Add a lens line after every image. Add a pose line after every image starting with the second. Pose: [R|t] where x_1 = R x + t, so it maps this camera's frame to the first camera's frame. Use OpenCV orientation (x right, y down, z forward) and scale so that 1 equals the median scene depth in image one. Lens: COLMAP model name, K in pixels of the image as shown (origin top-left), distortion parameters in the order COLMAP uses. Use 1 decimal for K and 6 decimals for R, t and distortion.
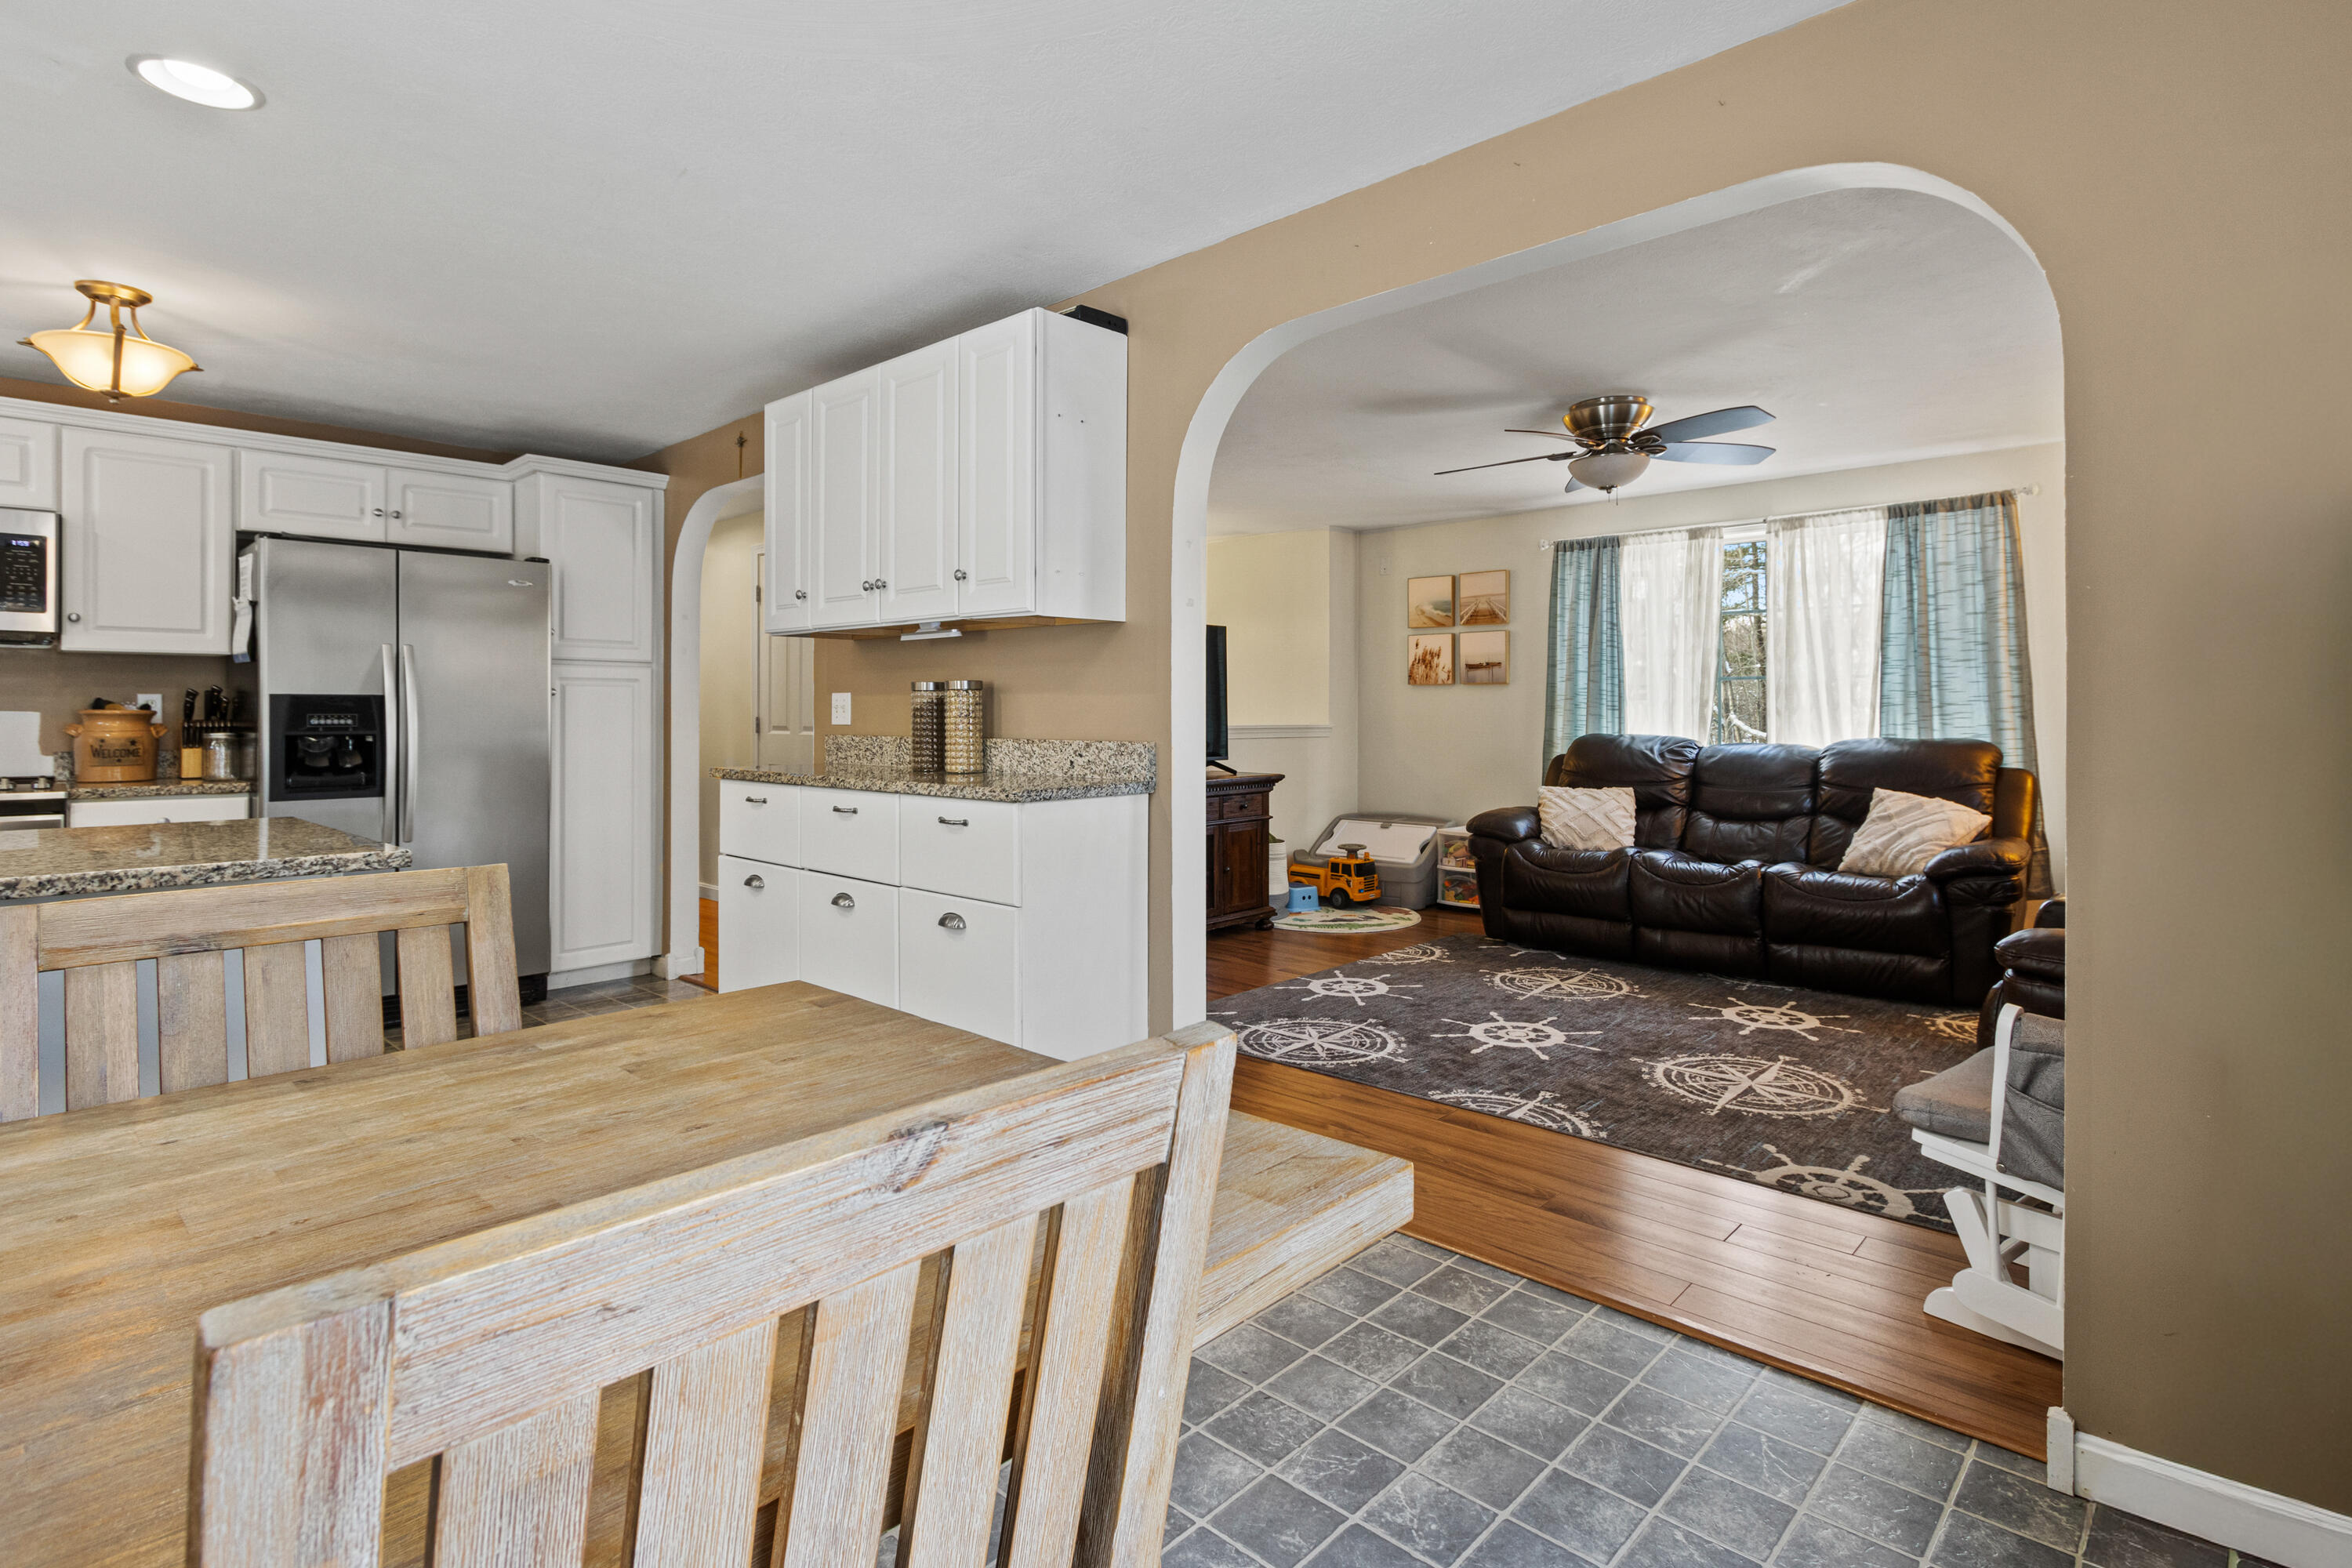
lens RADIAL K [[1152.5, 0, 1199.9], [0, 1152.5, 726.1], [0, 0, 1]] dist [0.004525, 0.000523]
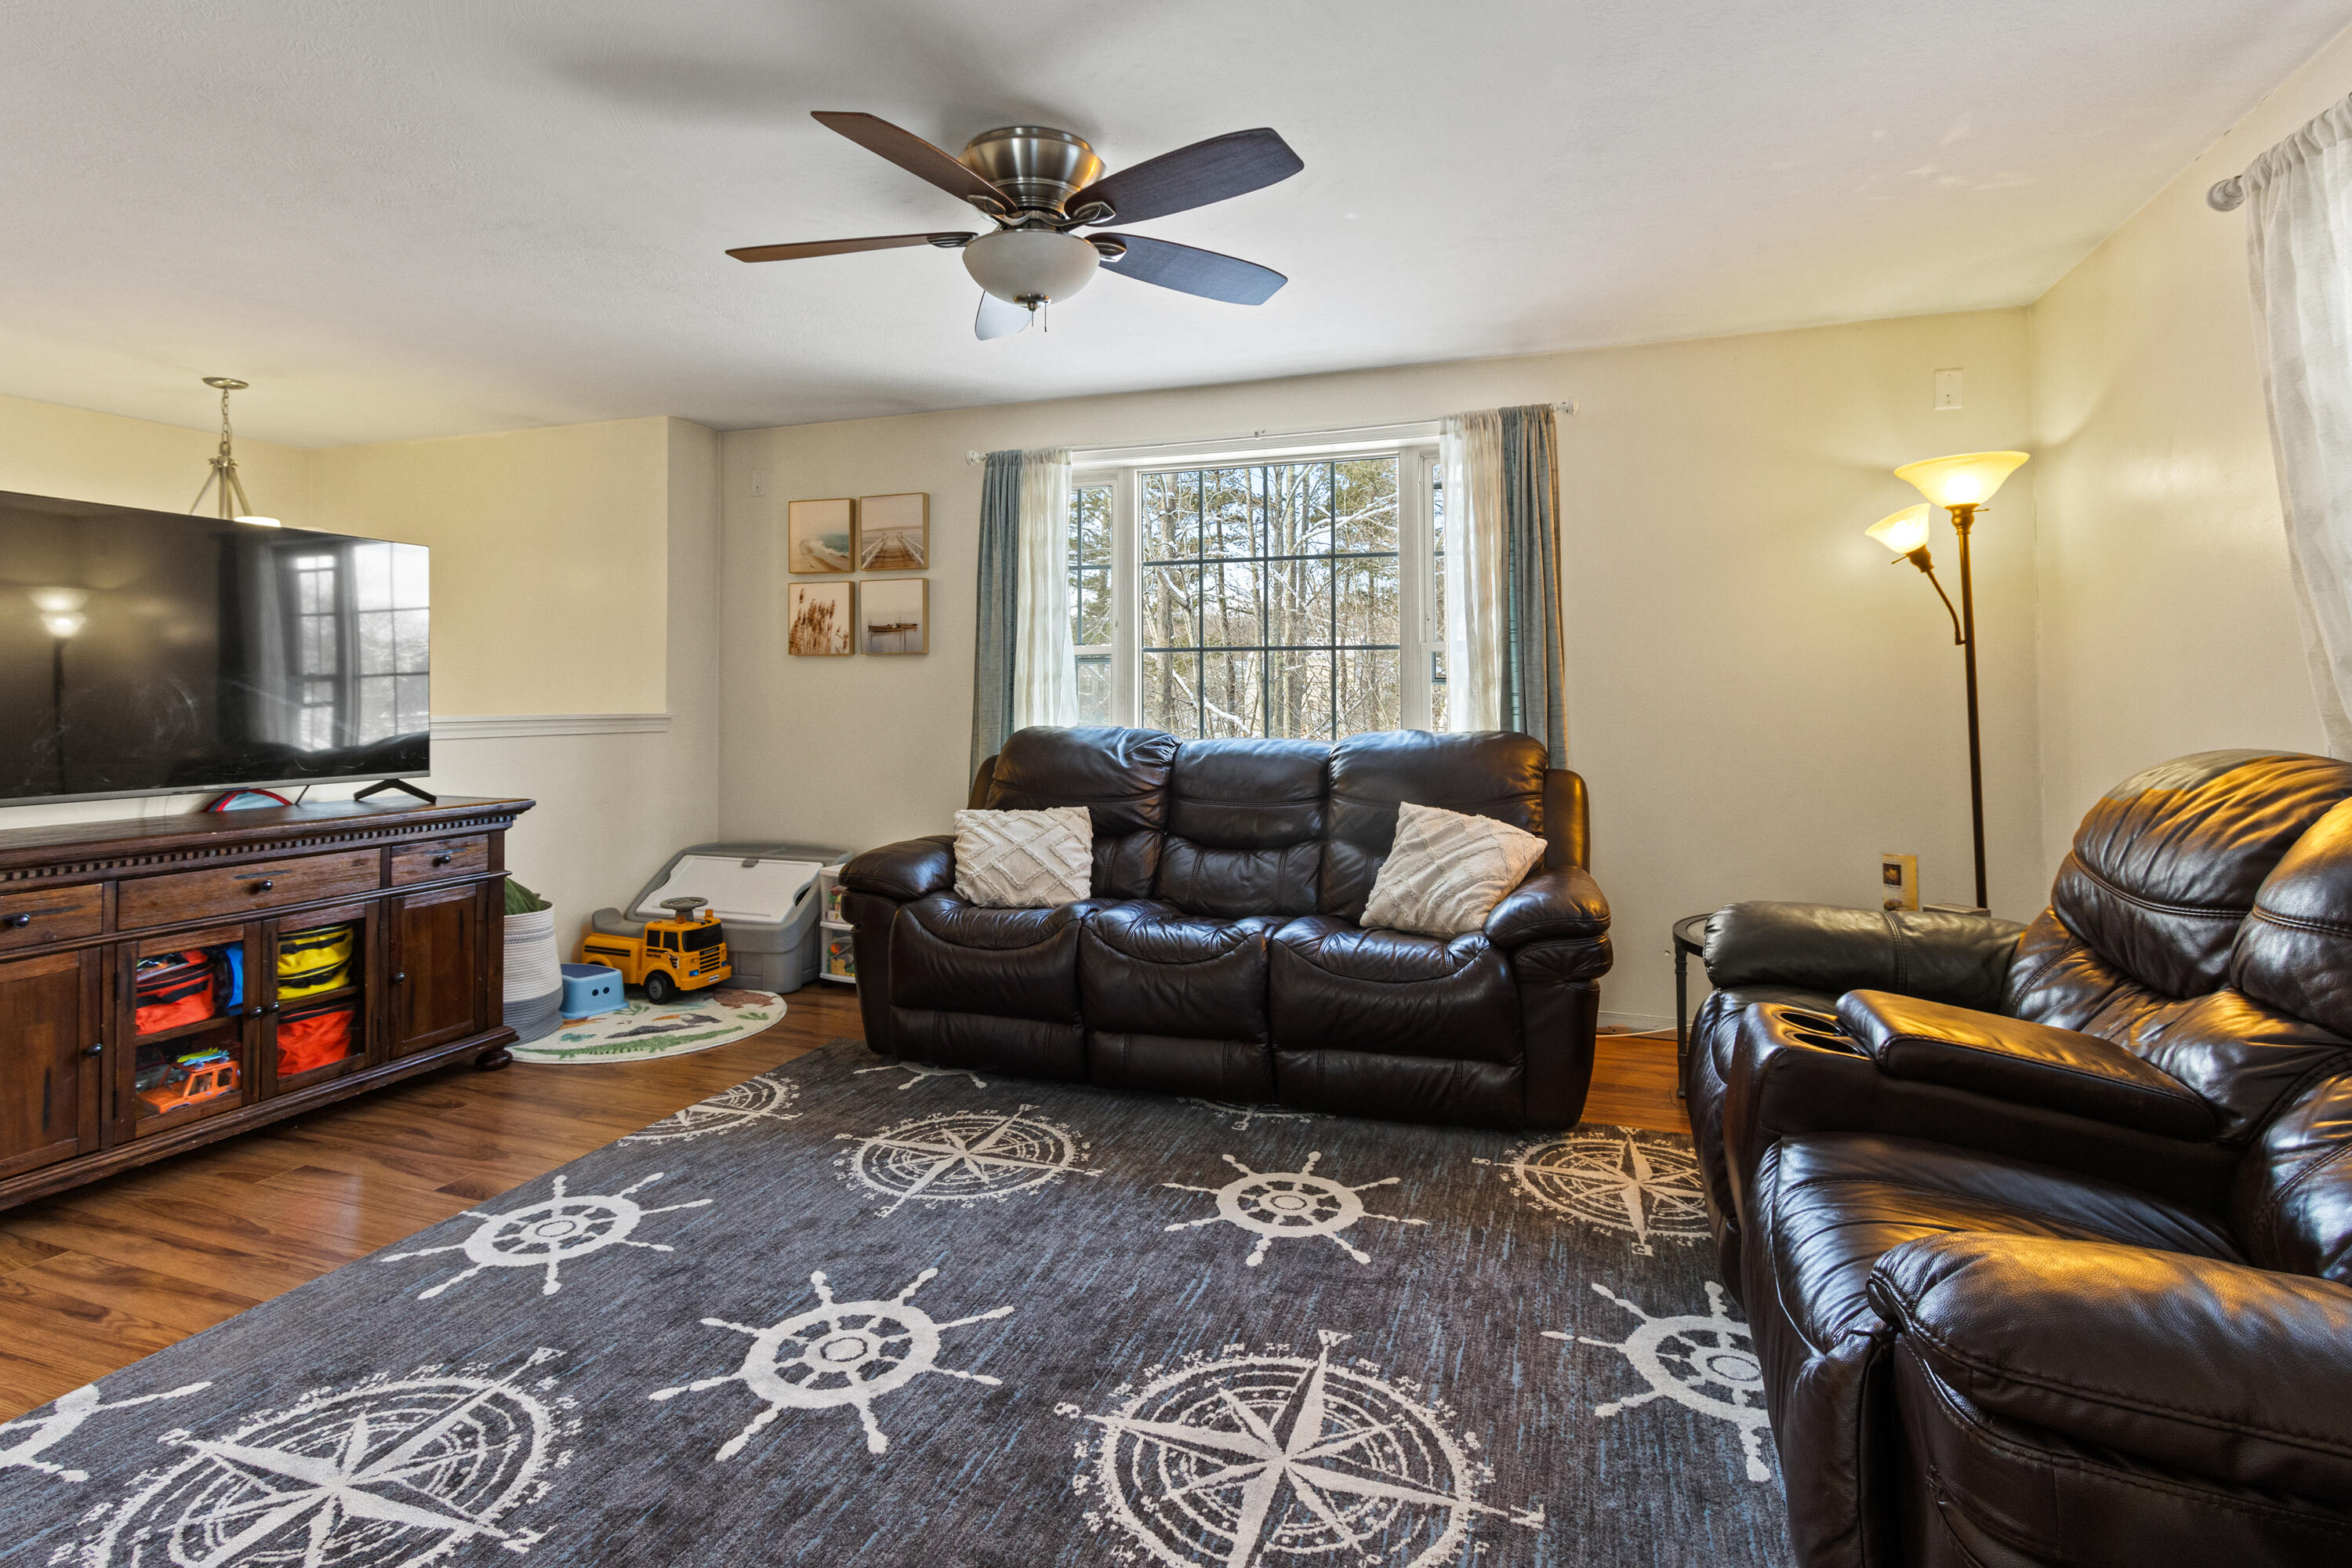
lens RADIAL K [[1152.5, 0, 1184.9], [0, 1152.5, 679.8], [0, 0, 1]] dist [0.004525, 0.000523]
pose [[0.912749, 0.006803, 0.408464, 0.154975], [0.003389, 0.999701, -0.024223, -0.004673], [-0.408507, 0.023493, 0.912453, 0.367298]]
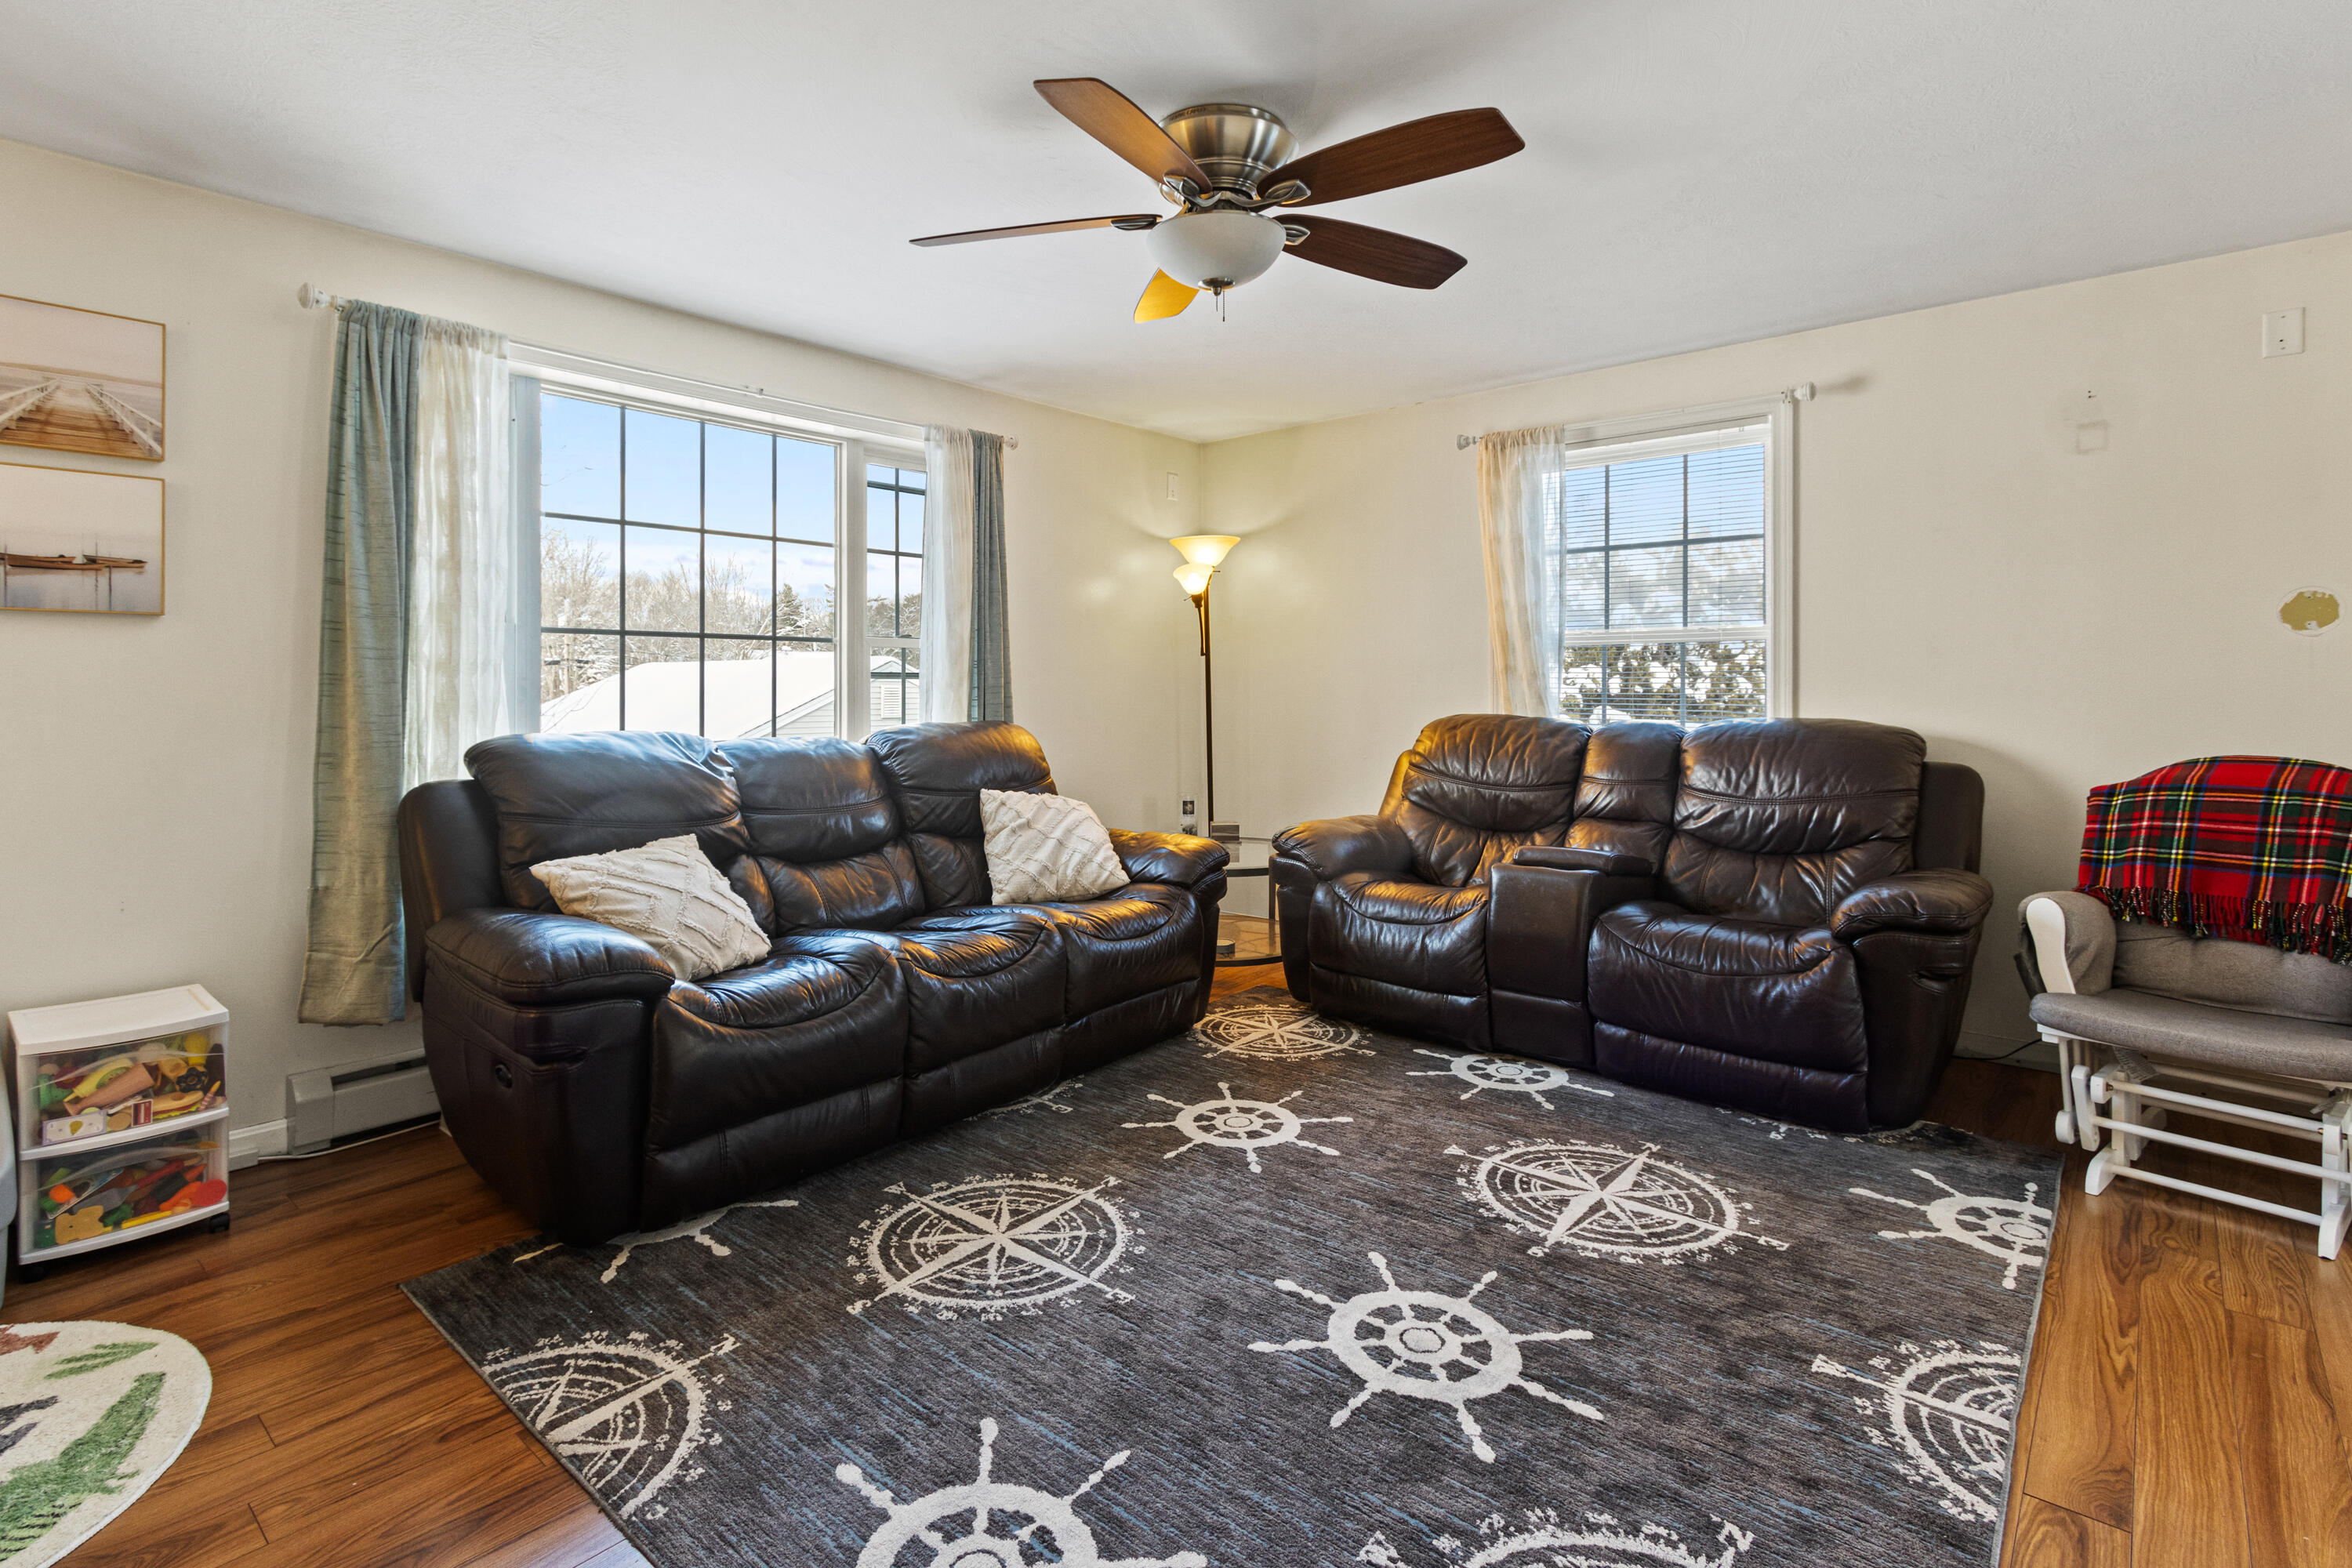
lens RADIAL K [[1152.5, 0, 1065.7], [0, 1152.5, 693.7], [0, 0, 1]] dist [0.004525, 0.000523]
pose [[-0.018924, -0.004534, 0.999811, -0.163756], [0.012372, 0.999912, 0.004769, -0.011182], [-0.999744, 0.012460, -0.018866, 0.877926]]
